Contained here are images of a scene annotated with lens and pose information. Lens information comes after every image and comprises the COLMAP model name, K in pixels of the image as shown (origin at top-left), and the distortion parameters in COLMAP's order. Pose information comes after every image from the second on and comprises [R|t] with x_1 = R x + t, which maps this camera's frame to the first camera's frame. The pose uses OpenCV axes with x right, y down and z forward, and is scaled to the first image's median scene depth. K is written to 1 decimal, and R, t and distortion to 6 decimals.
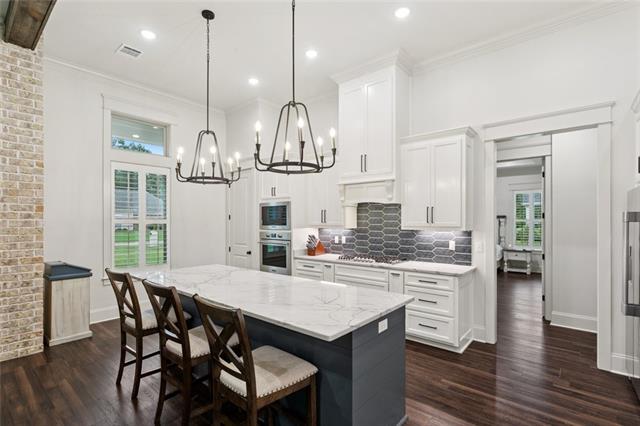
lens RADIAL K [[307.0, 0, 321.8], [0, 307.0, 218.9], [0, 0, 1]] dist [0.001549, 0.000321]
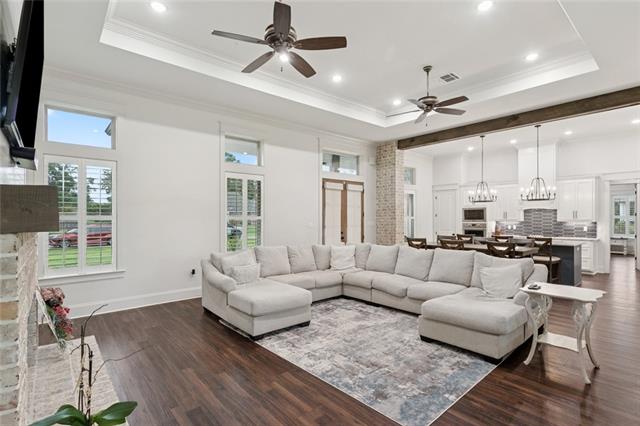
lens RADIAL K [[315.9, 0, 320.0], [0, 315.9, 213.0], [0, 0, 1]] dist [0.000949, 0.000208]
pose [[0.986190, -0.001721, -0.165608, -0.959908], [0.000488, 0.999972, -0.007491, -0.007878], [0.165616, 0.007307, 0.986163, -1.366235]]
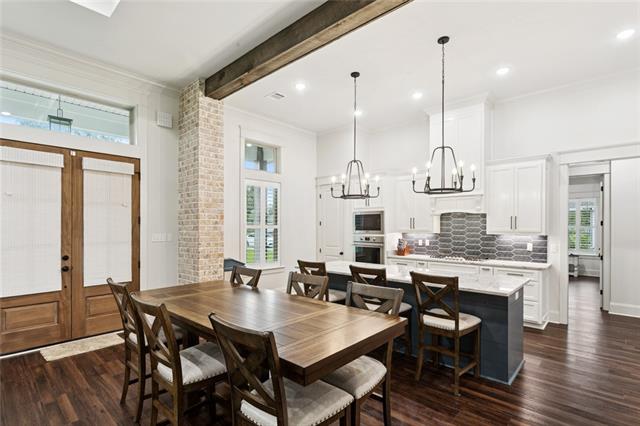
lens RADIAL K [[315.2, 0, 322.8], [0, 315.2, 224.7], [0, 0, 1]] dist [-0.000610, -0.000448]
pose [[0.999016, 0.003677, -0.044204, -0.342114], [-0.003636, 0.999993, 0.001015, -0.002728], [0.044207, -0.000854, 0.999022, -0.301578]]
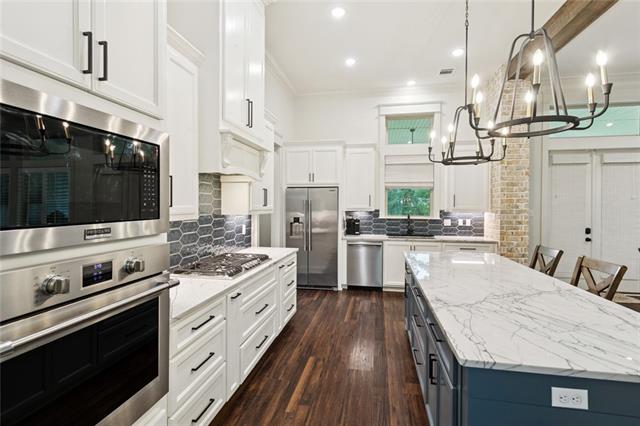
lens RADIAL K [[309.8, 0, 320.1], [0, 309.8, 206.2], [0, 0, 1]] dist [-0.000142, -0.000016]
pose [[-0.489904, -0.004987, 0.871762, -0.502896], [-0.008192, 0.999966, 0.001117, 0.009940], [-0.871738, -0.006594, -0.489928, 1.199592]]
